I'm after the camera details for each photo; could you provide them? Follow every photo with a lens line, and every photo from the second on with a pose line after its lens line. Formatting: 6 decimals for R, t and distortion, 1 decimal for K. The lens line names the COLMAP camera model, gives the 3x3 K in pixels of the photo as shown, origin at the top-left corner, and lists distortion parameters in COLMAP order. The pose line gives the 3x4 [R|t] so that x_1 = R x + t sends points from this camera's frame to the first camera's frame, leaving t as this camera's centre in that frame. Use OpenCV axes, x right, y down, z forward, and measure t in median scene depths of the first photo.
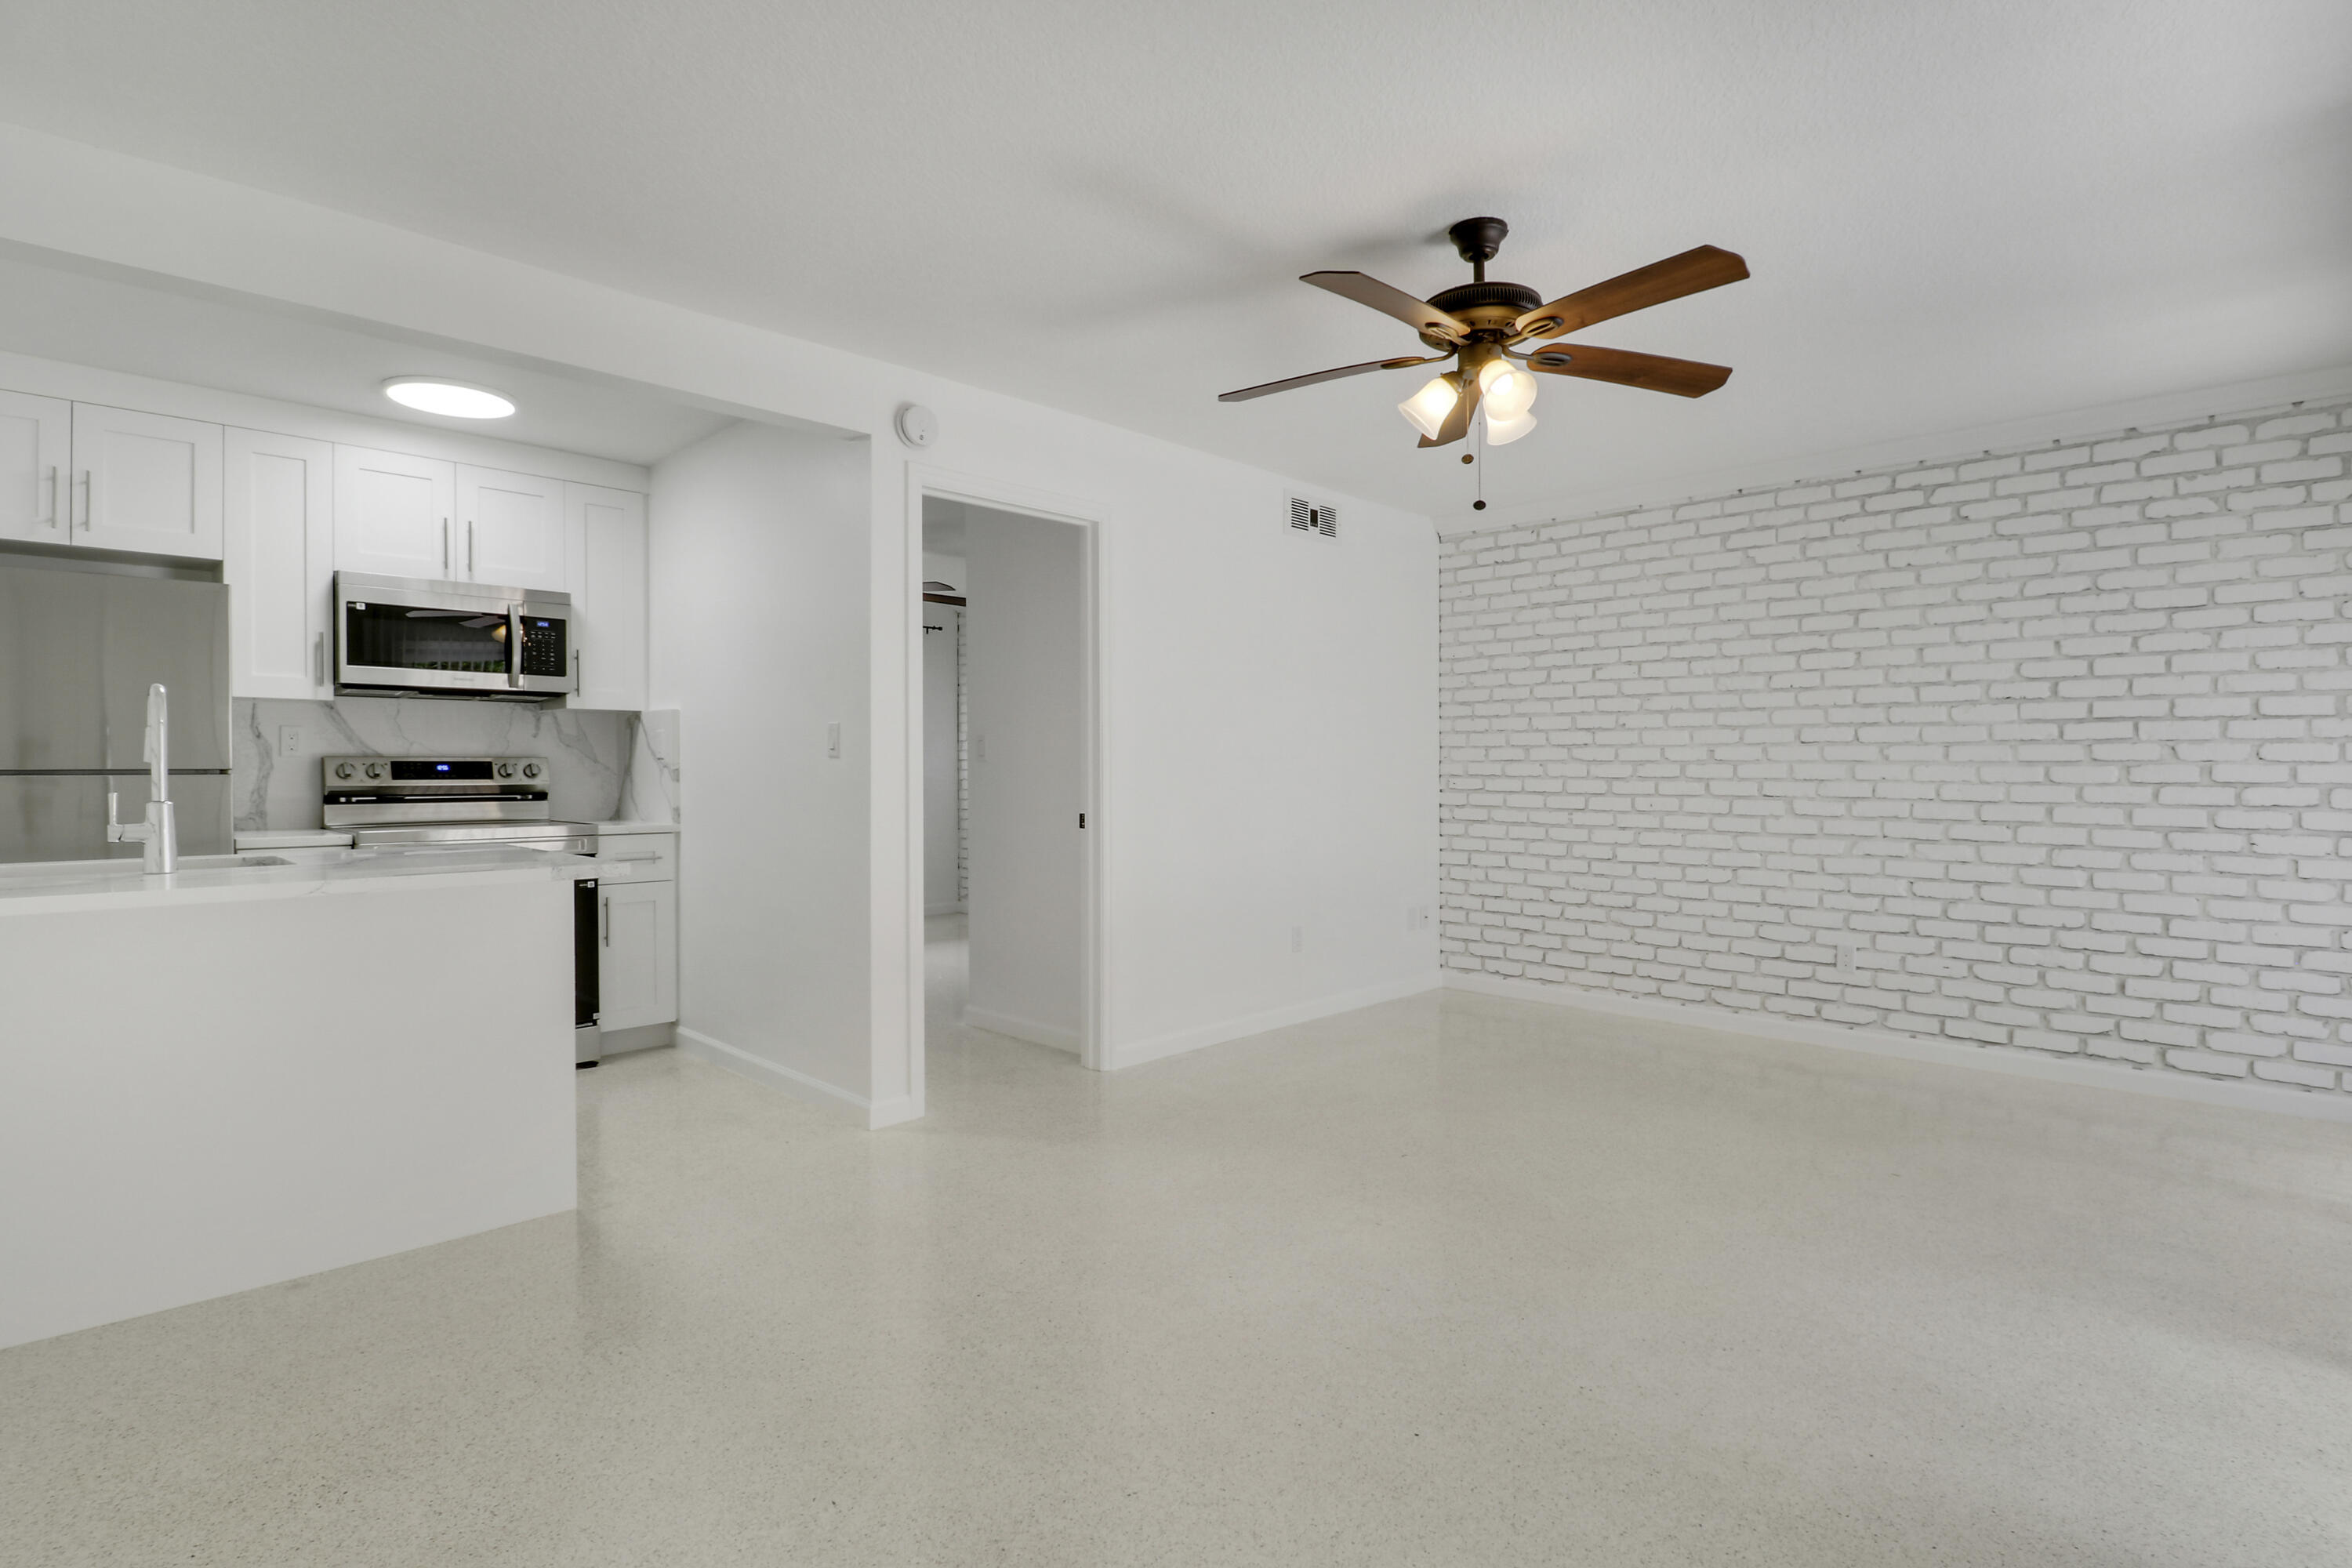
lens RADIAL K [[1175.9, 0, 1259.9], [0, 1175.9, 772.1], [0, 0, 1]] dist [0.003538, -0.019361]
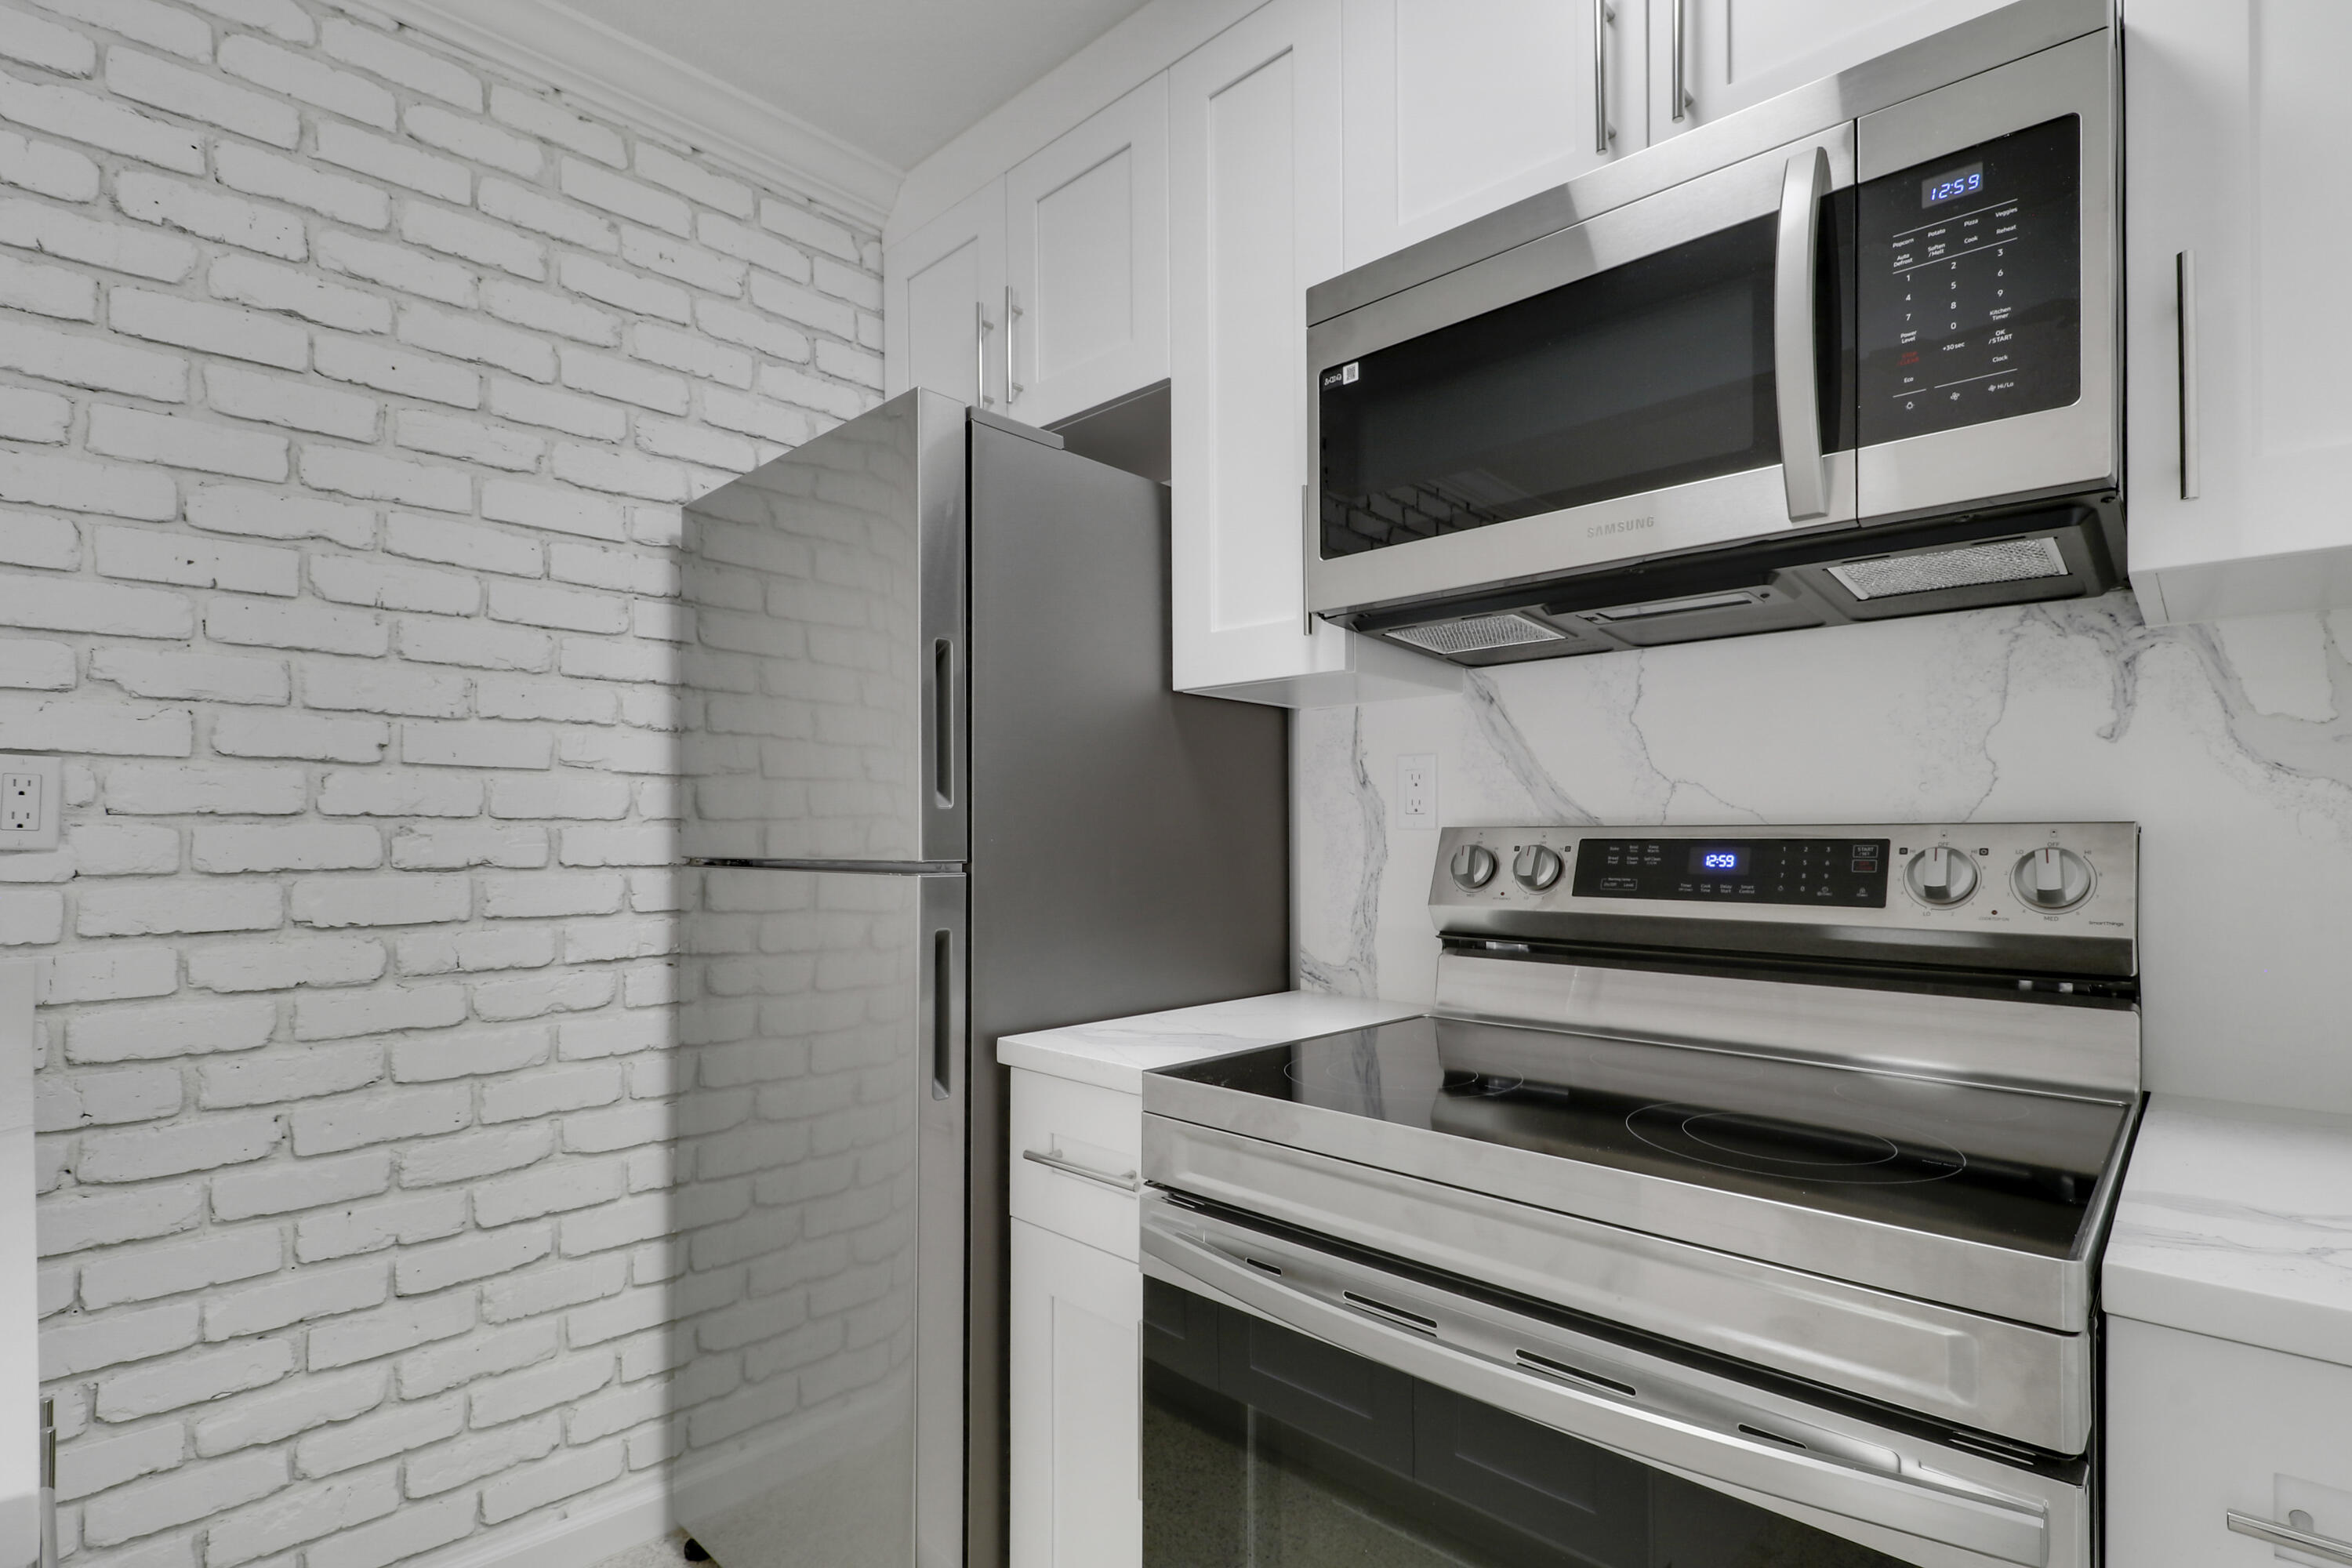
lens RADIAL K [[1089.4, 0, 1201.6], [0, 1089.4, 836.7], [0, 0, 1]] dist [-0.001442, -0.010251]
pose [[-0.023791, -0.003475, -0.999711, -0.420531], [-0.004868, 0.999983, -0.003360, -0.008459], [0.999705, 0.004787, -0.023807, 0.883109]]
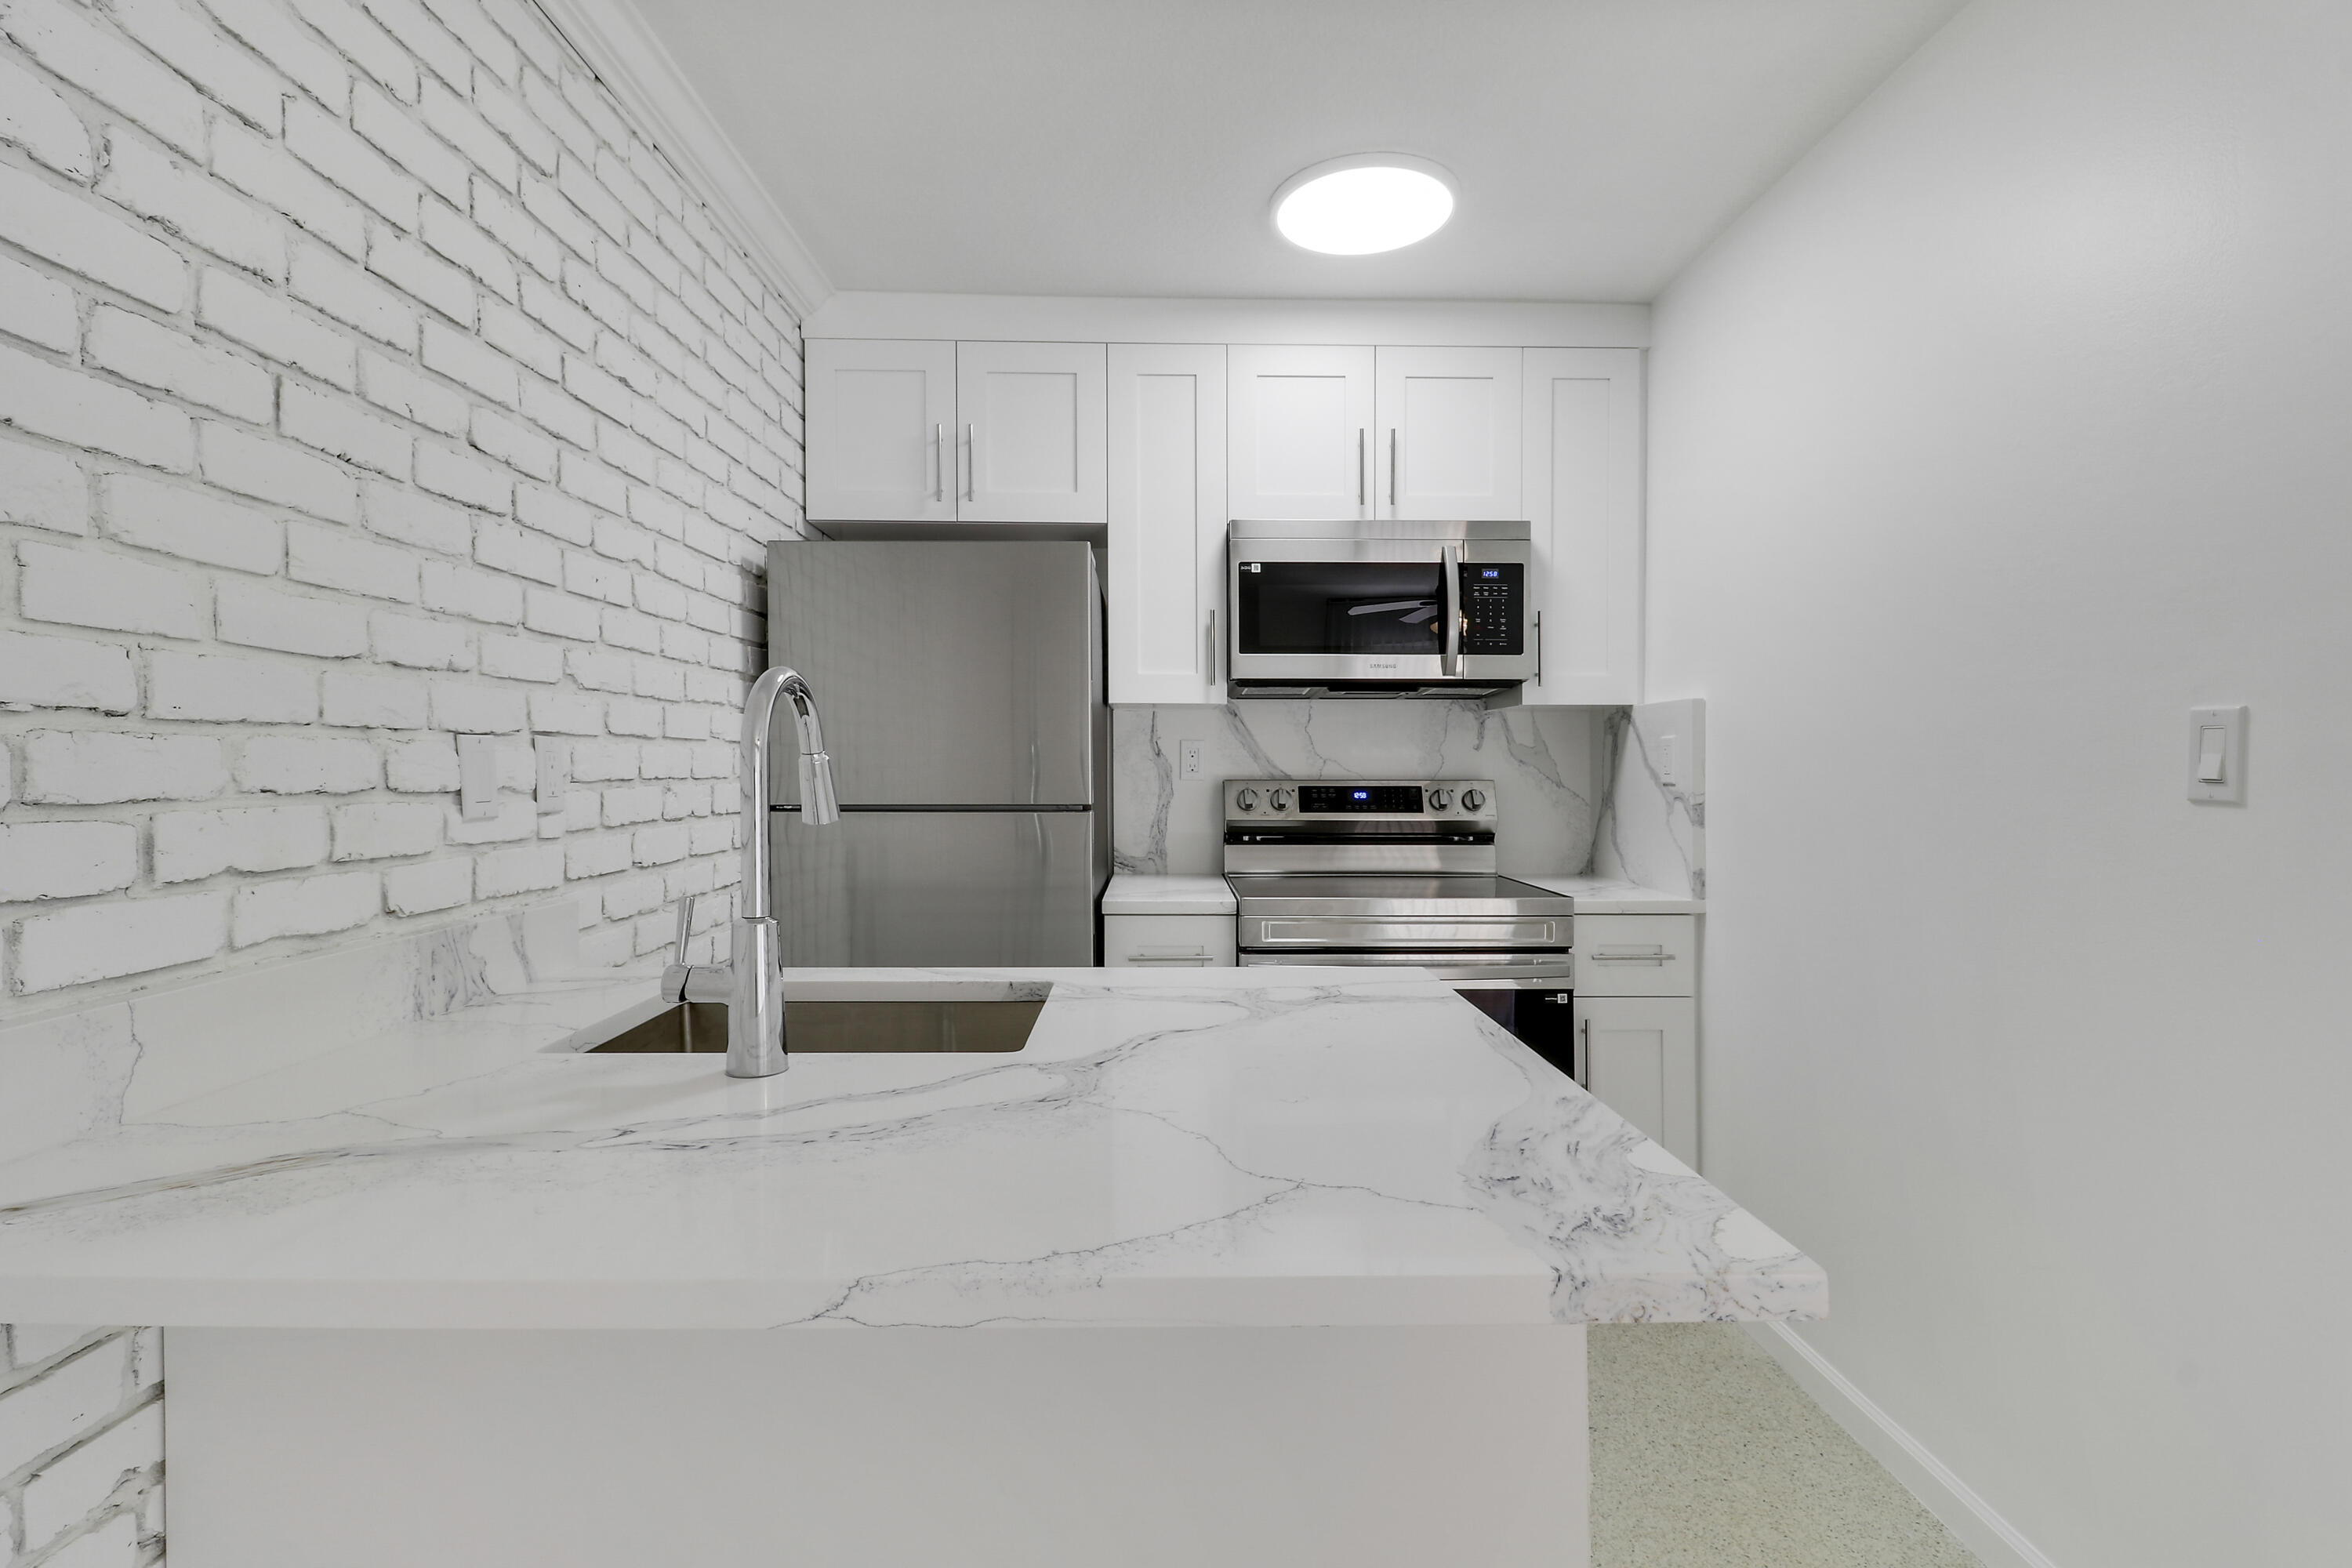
lens RADIAL K [[1112.6, 0, 1152.4], [0, 1112.6, 785.0], [0, 0, 1]] dist [0.008735, -0.013234]
pose [[0.673189, 0.013389, -0.739349, -0.289224], [-0.003401, 0.999882, 0.015011, -0.019830], [0.739462, -0.007591, 0.673155, 0.461691]]
